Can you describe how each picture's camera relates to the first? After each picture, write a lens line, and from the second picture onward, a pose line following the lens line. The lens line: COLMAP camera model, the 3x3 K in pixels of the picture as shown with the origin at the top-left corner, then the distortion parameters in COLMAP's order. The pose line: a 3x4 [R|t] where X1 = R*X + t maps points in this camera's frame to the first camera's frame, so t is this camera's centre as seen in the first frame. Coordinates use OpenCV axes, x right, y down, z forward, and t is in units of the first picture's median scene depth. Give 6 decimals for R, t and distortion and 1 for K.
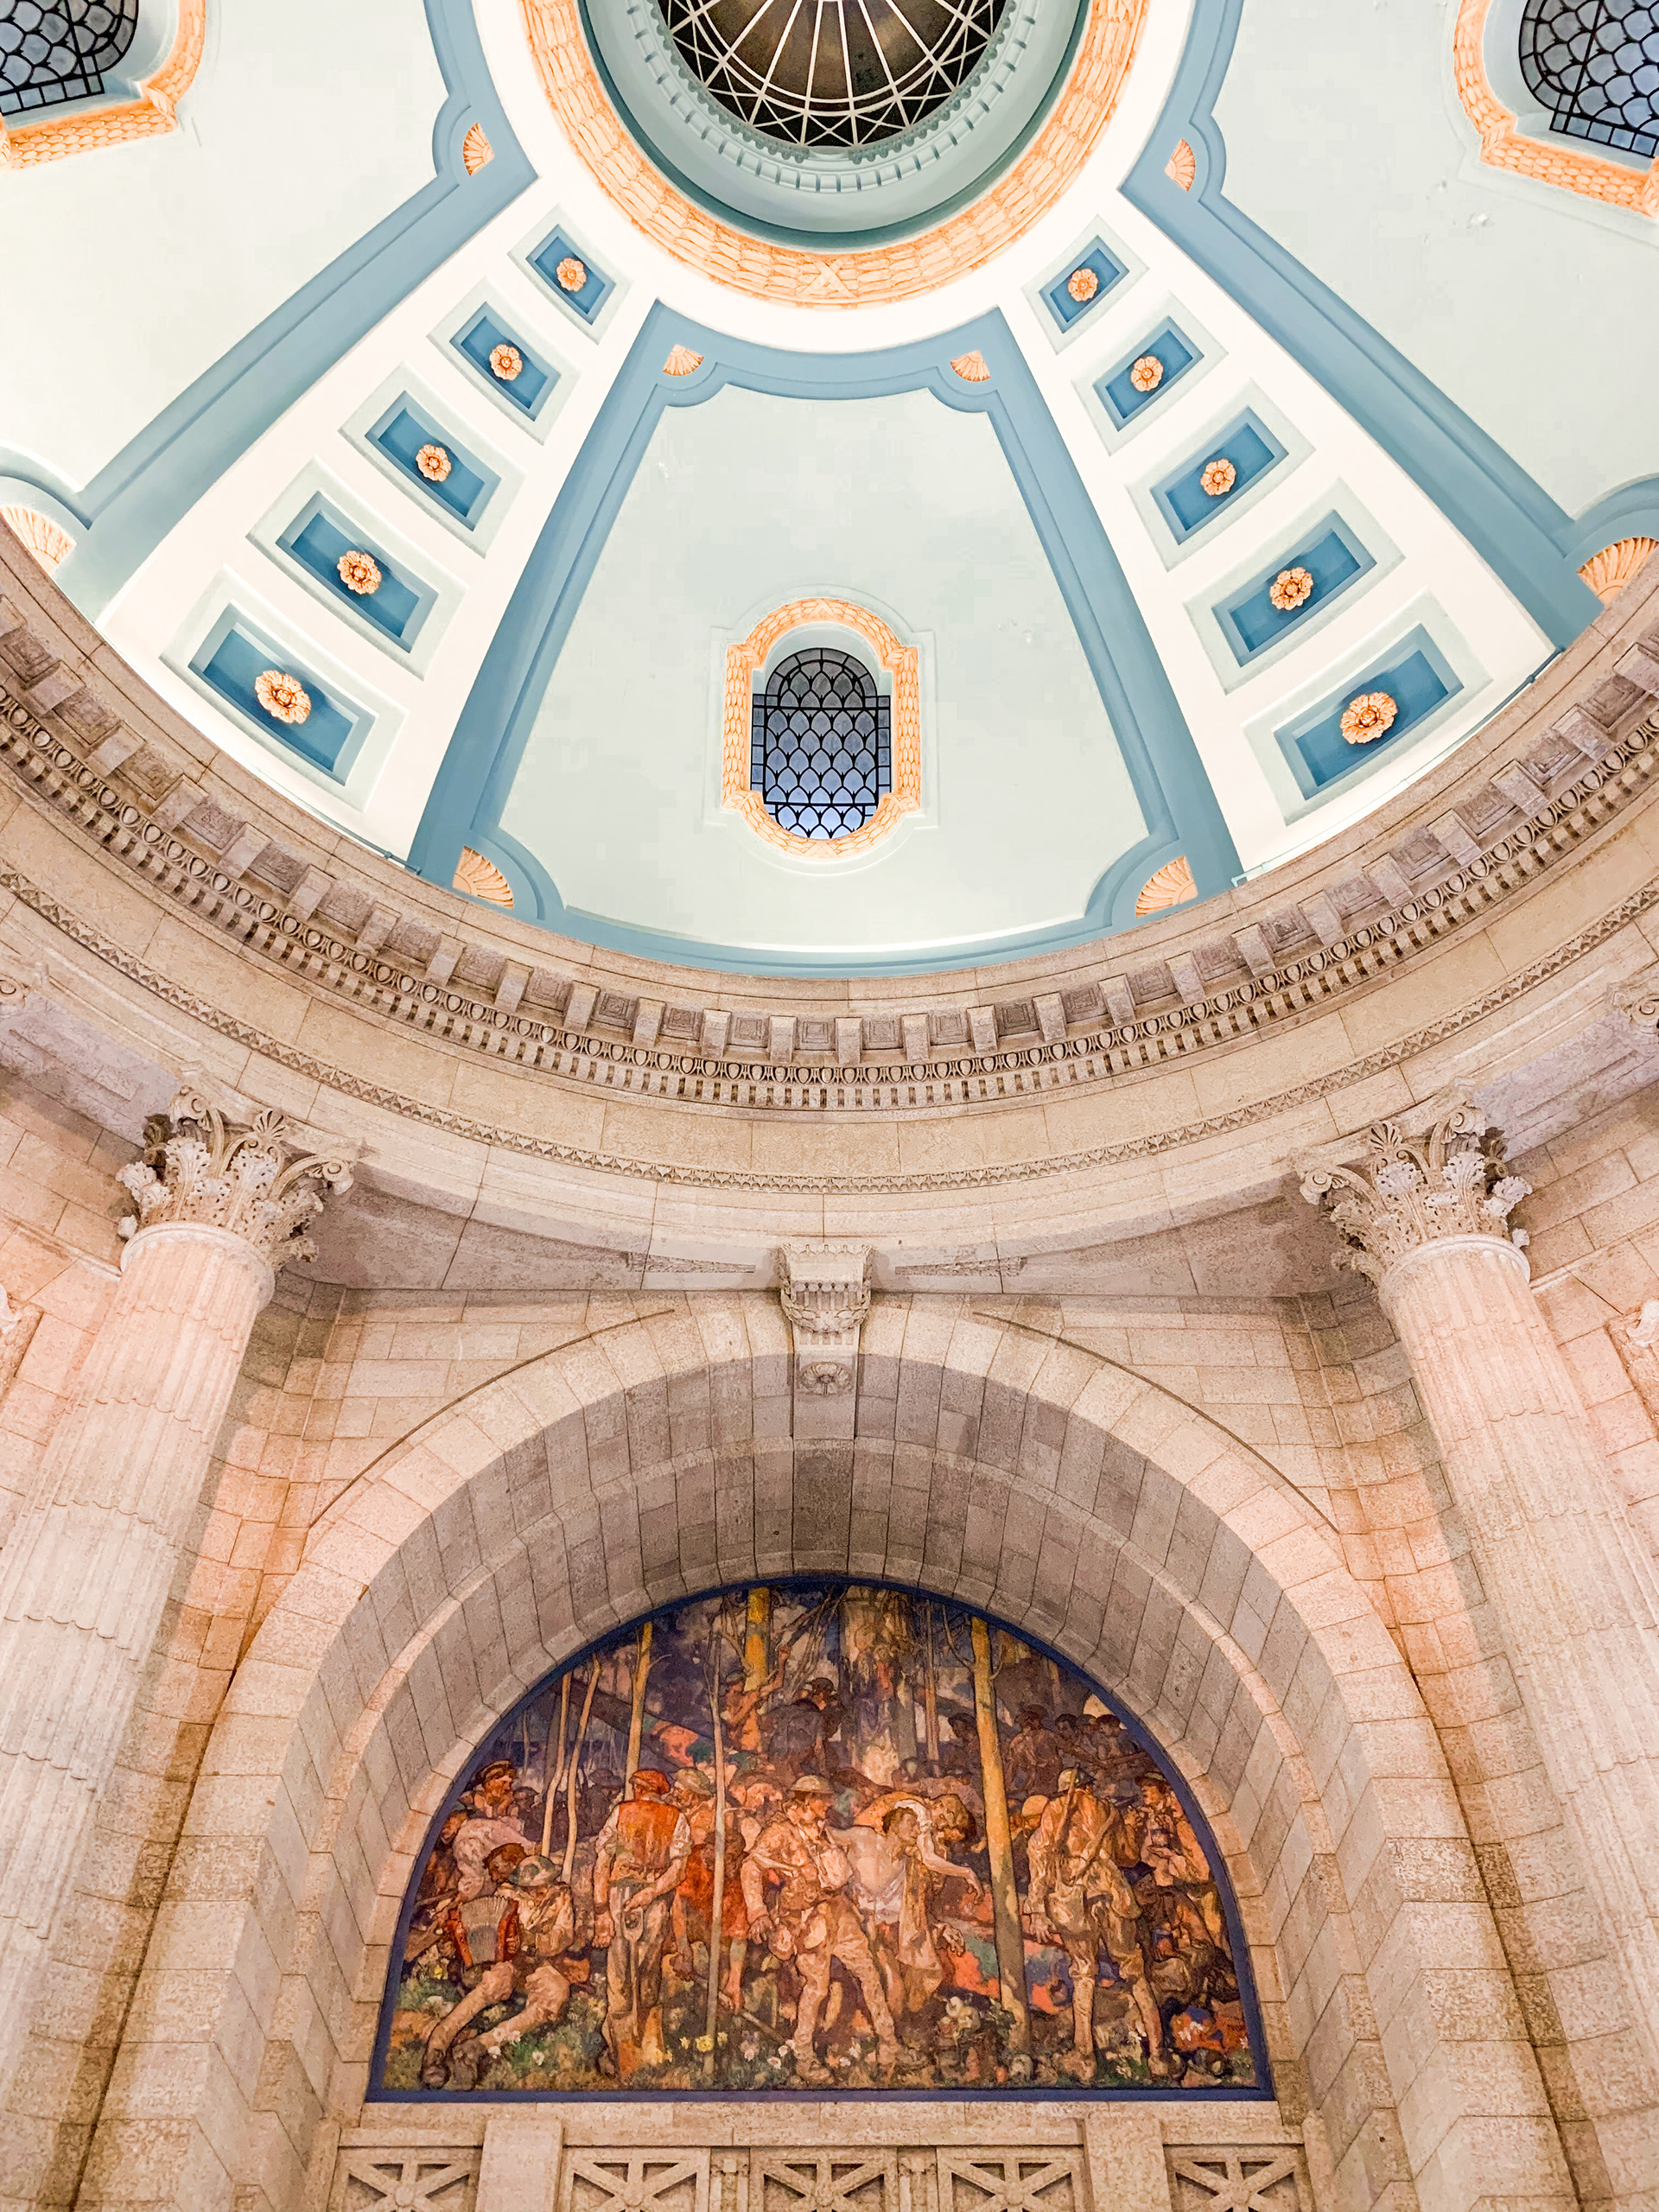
lens RADIAL K [[1644.5, 0, 829.5], [0, 1644.5, 1106.0], [0, 0, 1]] dist [-0.008628, -0.004957]
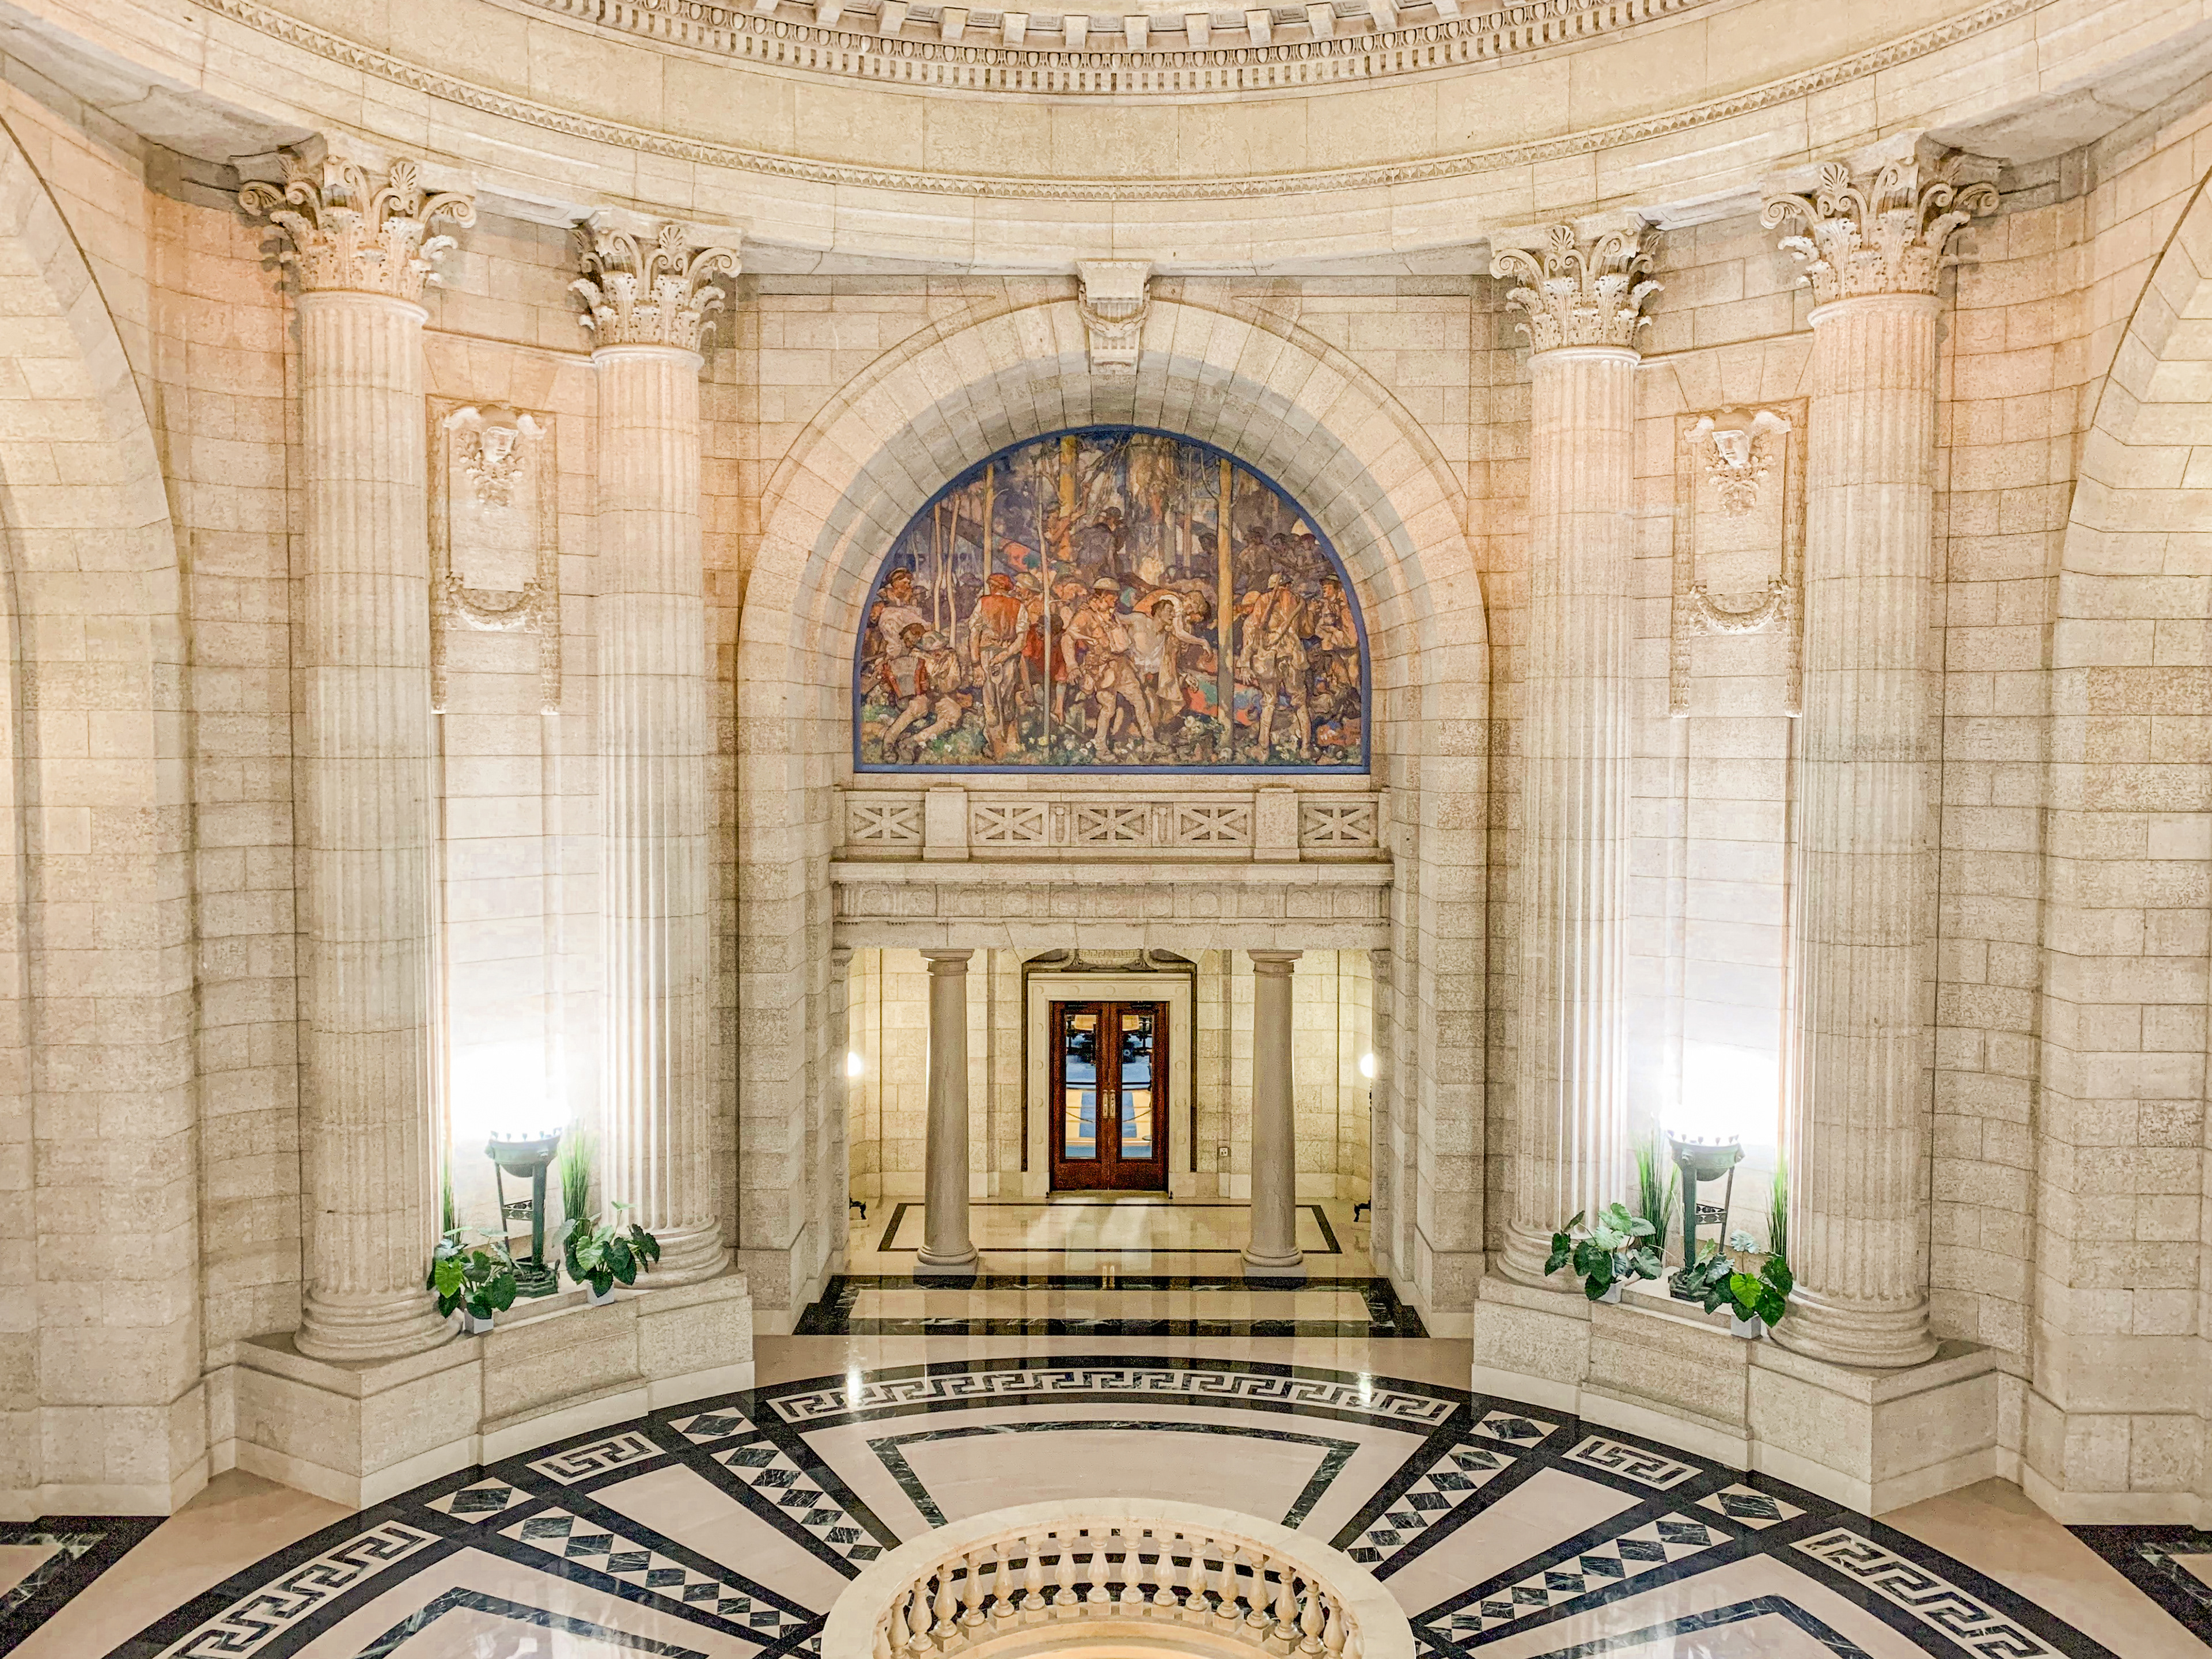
lens RADIAL K [[1644.5, 0, 1106.0], [0, 1644.5, 829.5], [0, 0, 1]] dist [-0.008628, -0.004957]
pose [[0.999708, 0.013367, -0.020155, 0.023783], [0.008082, 0.600815, 0.799347, -0.691037], [0.022794, -0.799276, 0.600531, -0.103411]]
